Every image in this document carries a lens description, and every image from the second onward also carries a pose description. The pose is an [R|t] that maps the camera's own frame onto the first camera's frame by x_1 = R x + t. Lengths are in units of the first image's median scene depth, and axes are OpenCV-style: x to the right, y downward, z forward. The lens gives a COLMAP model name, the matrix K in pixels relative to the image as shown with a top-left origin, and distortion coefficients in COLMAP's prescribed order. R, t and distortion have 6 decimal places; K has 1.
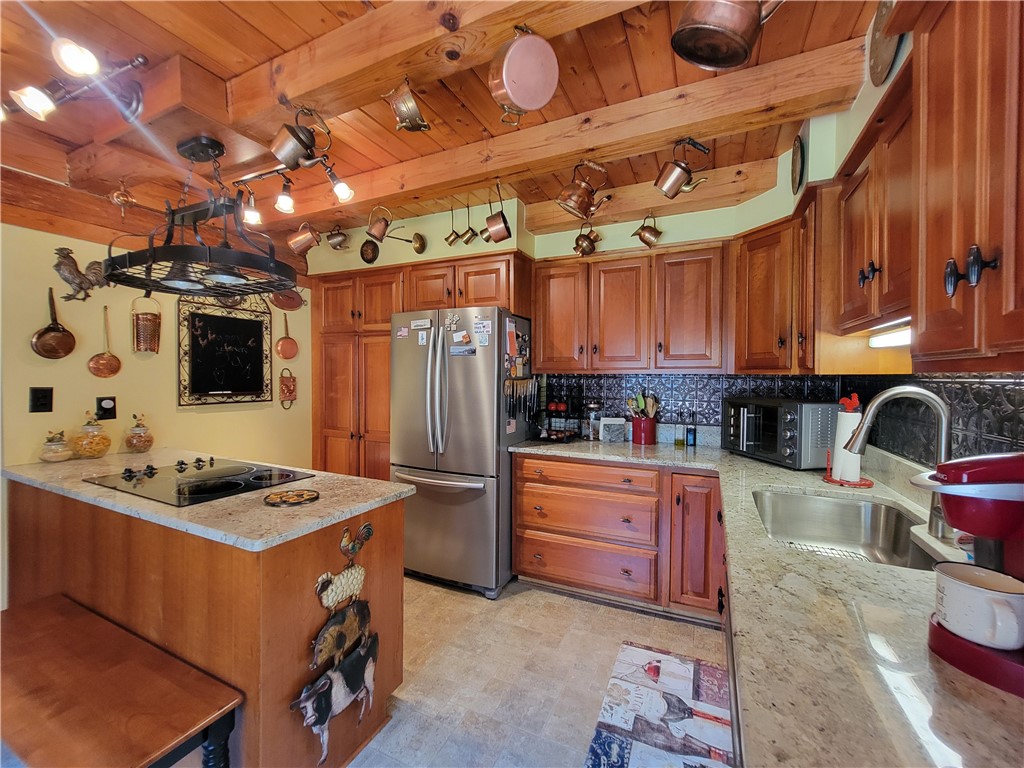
lens RADIAL K [[416.2, 0, 508.4], [0, 416.2, 386.9], [0, 0, 1]] dist [-0.004985, 0.000035]
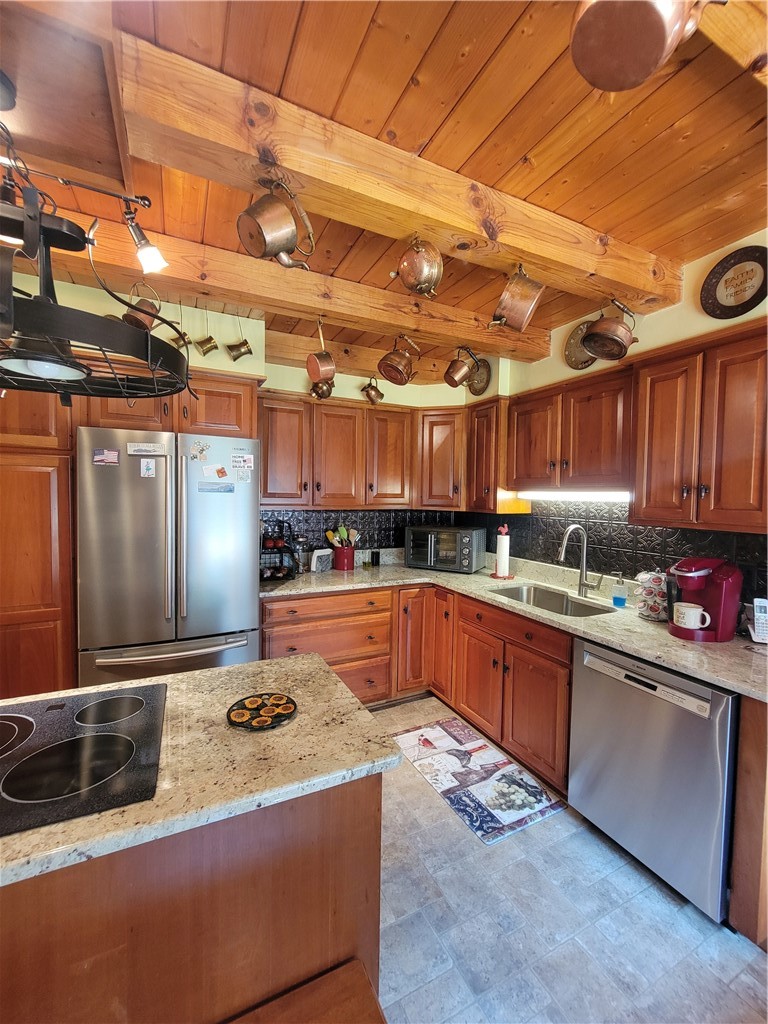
lens RADIAL K [[423.6, 0, 384.0], [0, 423.6, 512.0], [0, 0, 1]] dist [-0.001078, 0.000485]
pose [[0.620383, -0.030146, 0.783720, -0.684728], [0.007401, 0.999442, 0.032585, -0.077491], [-0.784264, -0.014415, 0.620259, 0.262947]]
